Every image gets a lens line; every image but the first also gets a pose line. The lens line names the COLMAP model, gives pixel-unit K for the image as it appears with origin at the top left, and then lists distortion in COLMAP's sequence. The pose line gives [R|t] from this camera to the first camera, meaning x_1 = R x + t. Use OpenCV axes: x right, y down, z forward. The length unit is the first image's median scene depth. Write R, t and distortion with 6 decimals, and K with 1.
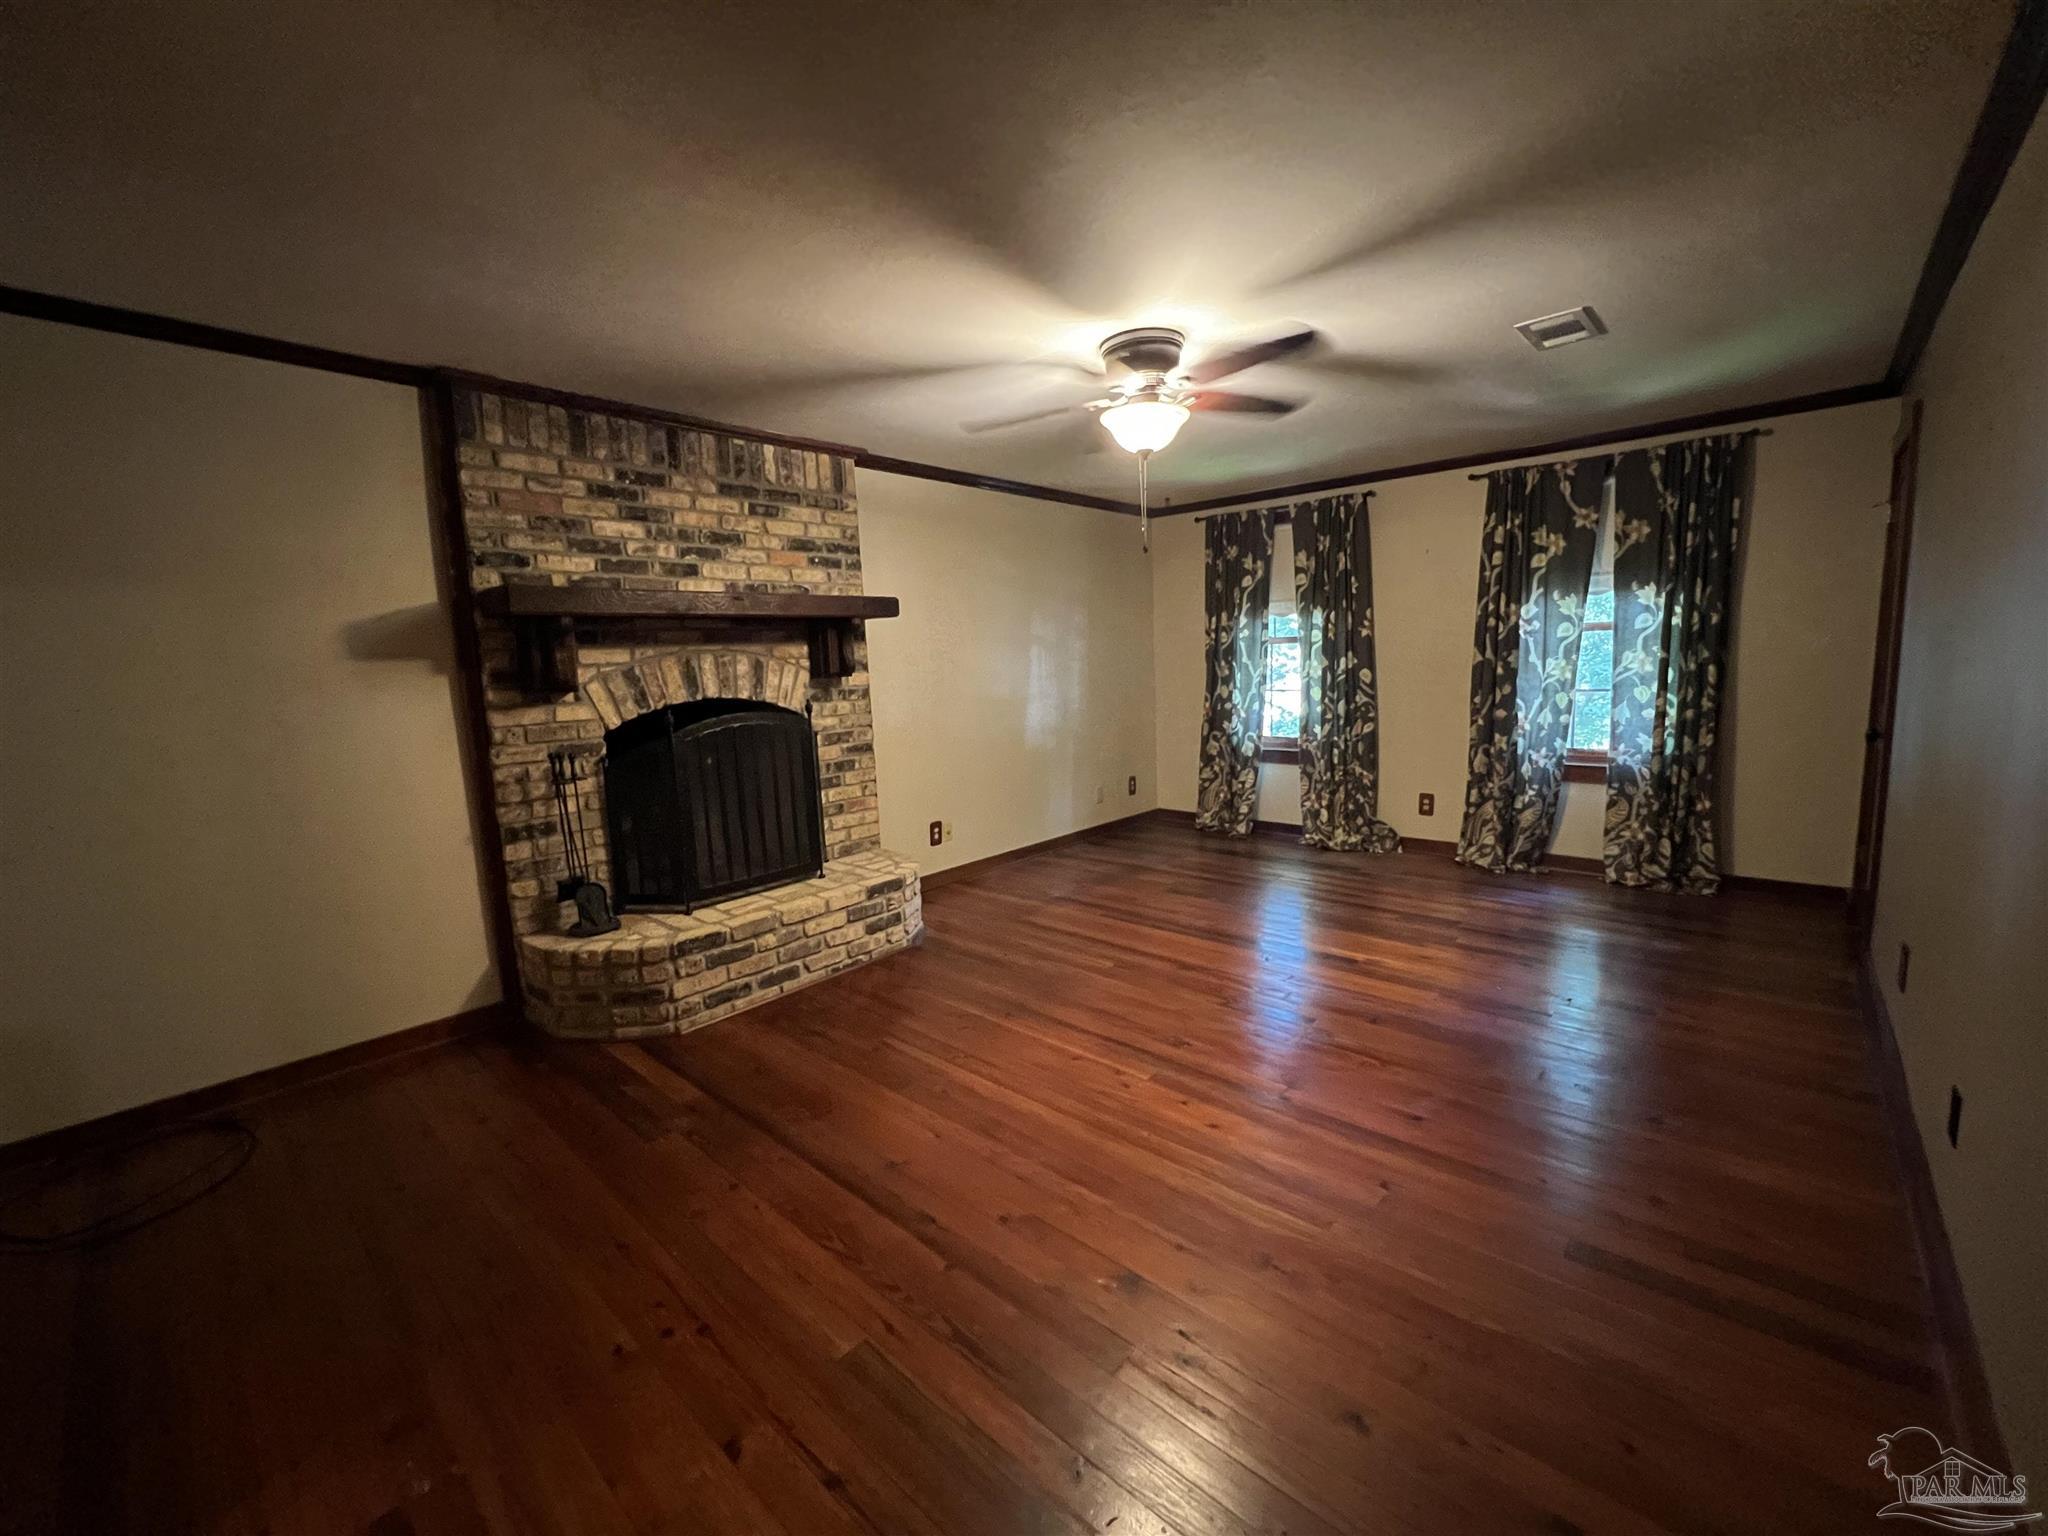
lens RADIAL K [[819.7, 0, 1022.8], [0, 819.7, 766.7], [0, 0, 1]] dist [-0.002040, 0.000457]
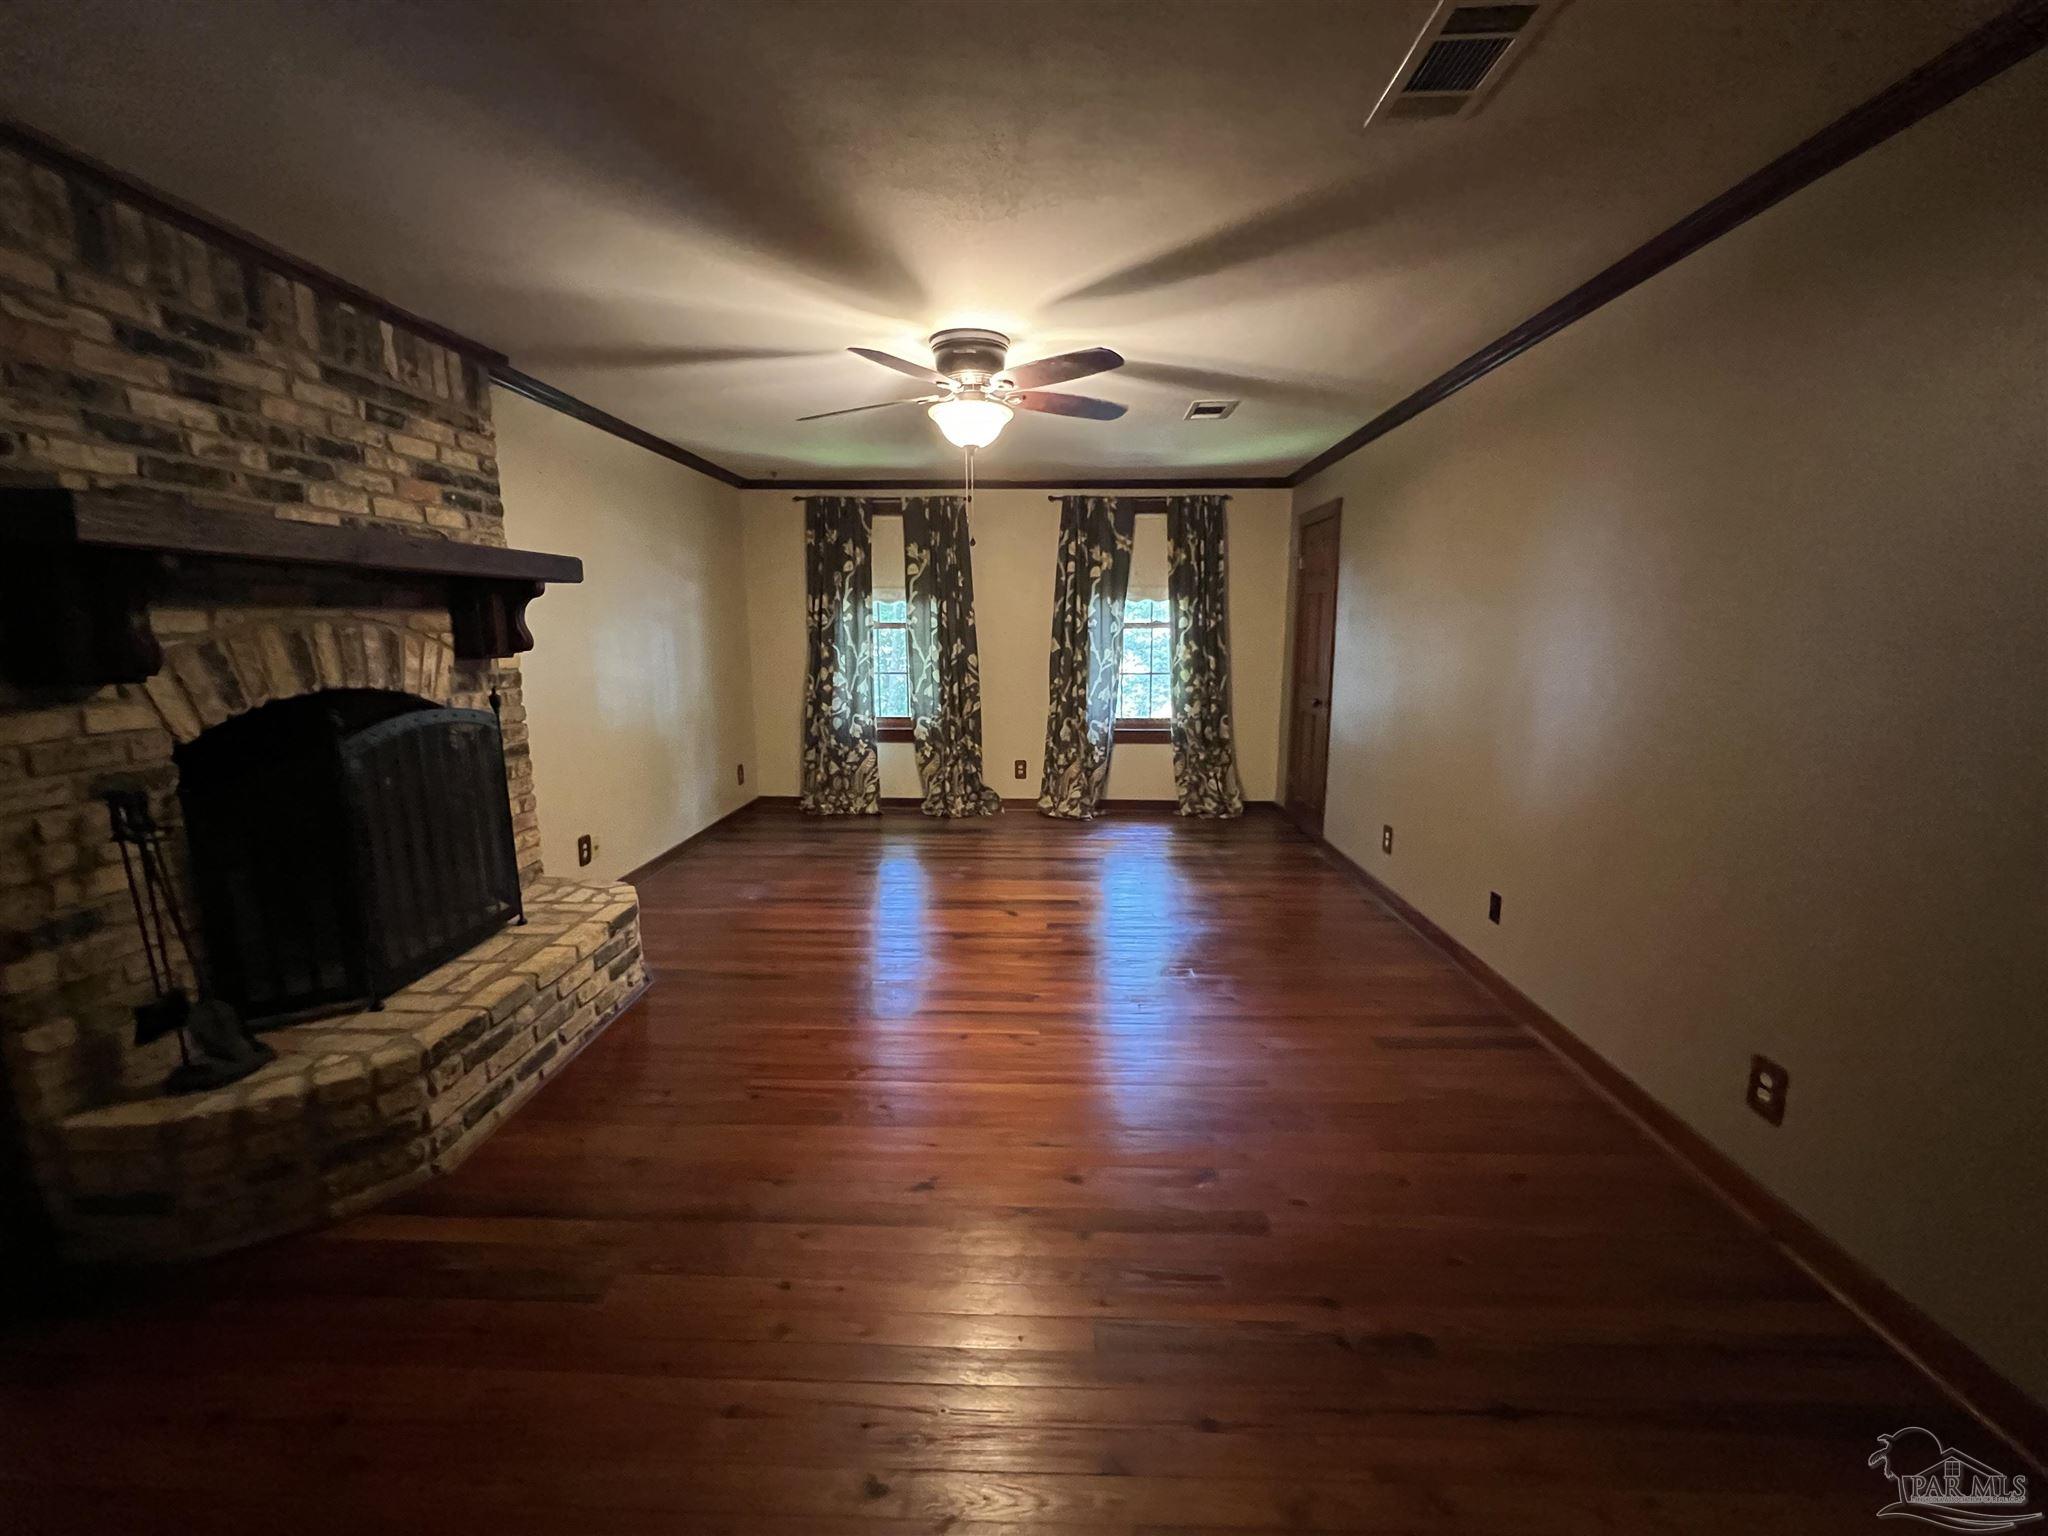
lens RADIAL K [[820.8, 0, 1020.7], [0, 820.8, 767.6], [0, 0, 1]] dist [-0.001472, 0.000131]
pose [[0.762558, -0.074616, 0.642602, -0.350912], [0.057385, 0.997212, 0.047694, -0.017471], [-0.644369, 0.000506, 0.764714, 0.114644]]
